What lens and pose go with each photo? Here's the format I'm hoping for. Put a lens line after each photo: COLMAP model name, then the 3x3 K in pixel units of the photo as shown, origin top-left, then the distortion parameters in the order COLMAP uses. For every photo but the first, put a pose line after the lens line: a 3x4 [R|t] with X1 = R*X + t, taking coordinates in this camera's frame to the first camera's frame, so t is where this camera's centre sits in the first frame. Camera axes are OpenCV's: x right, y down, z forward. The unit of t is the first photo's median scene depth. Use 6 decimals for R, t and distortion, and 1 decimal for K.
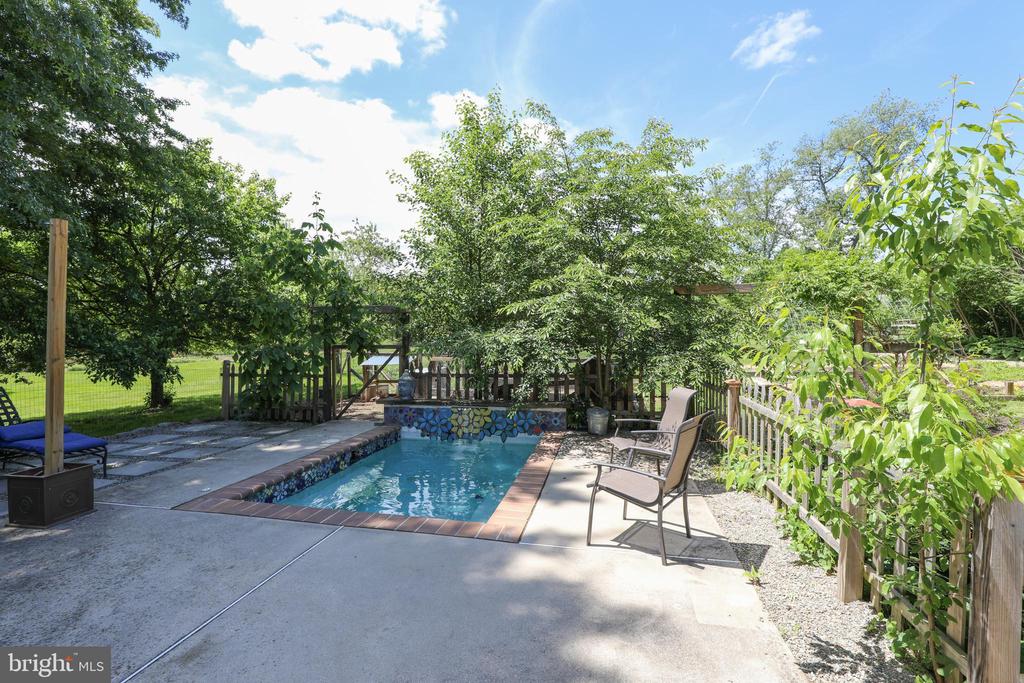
lens RADIAL K [[476.8, 0, 512.0], [0, 476.8, 341.5], [0, 0, 1]] dist [-0.024436, -0.000393]
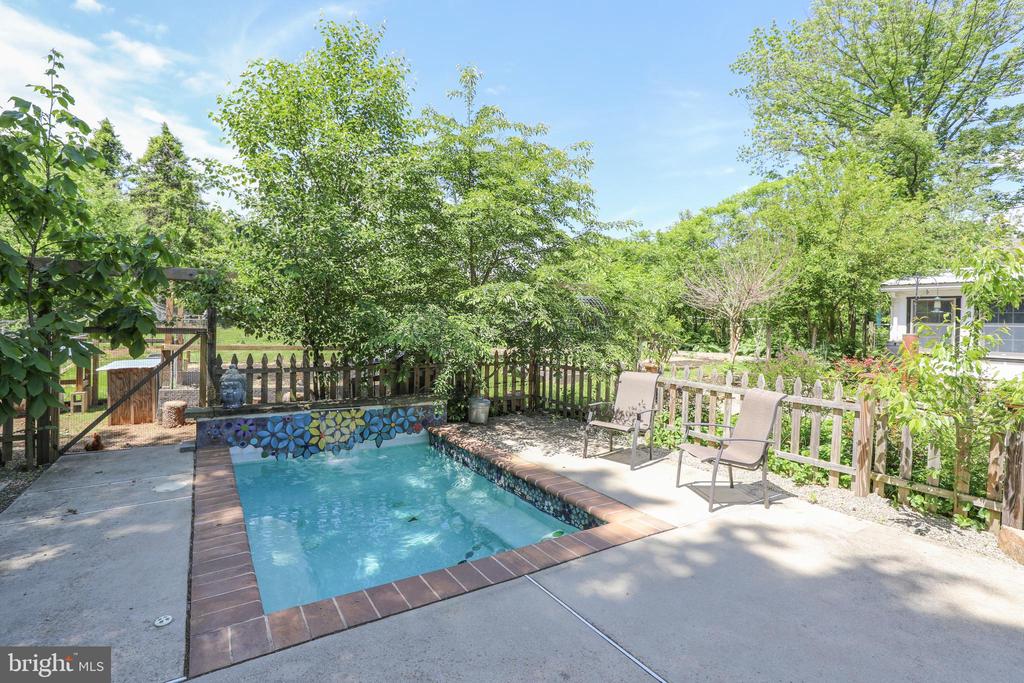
lens RADIAL K [[476.8, 0, 512.0], [0, 476.8, 341.5], [0, 0, 1]] dist [-0.024436, -0.000393]
pose [[0.709282, 0.001385, 0.704923, -0.445986], [-0.022298, 0.999542, 0.020473, 0.002125], [-0.704572, -0.030239, 0.708988, 0.242767]]
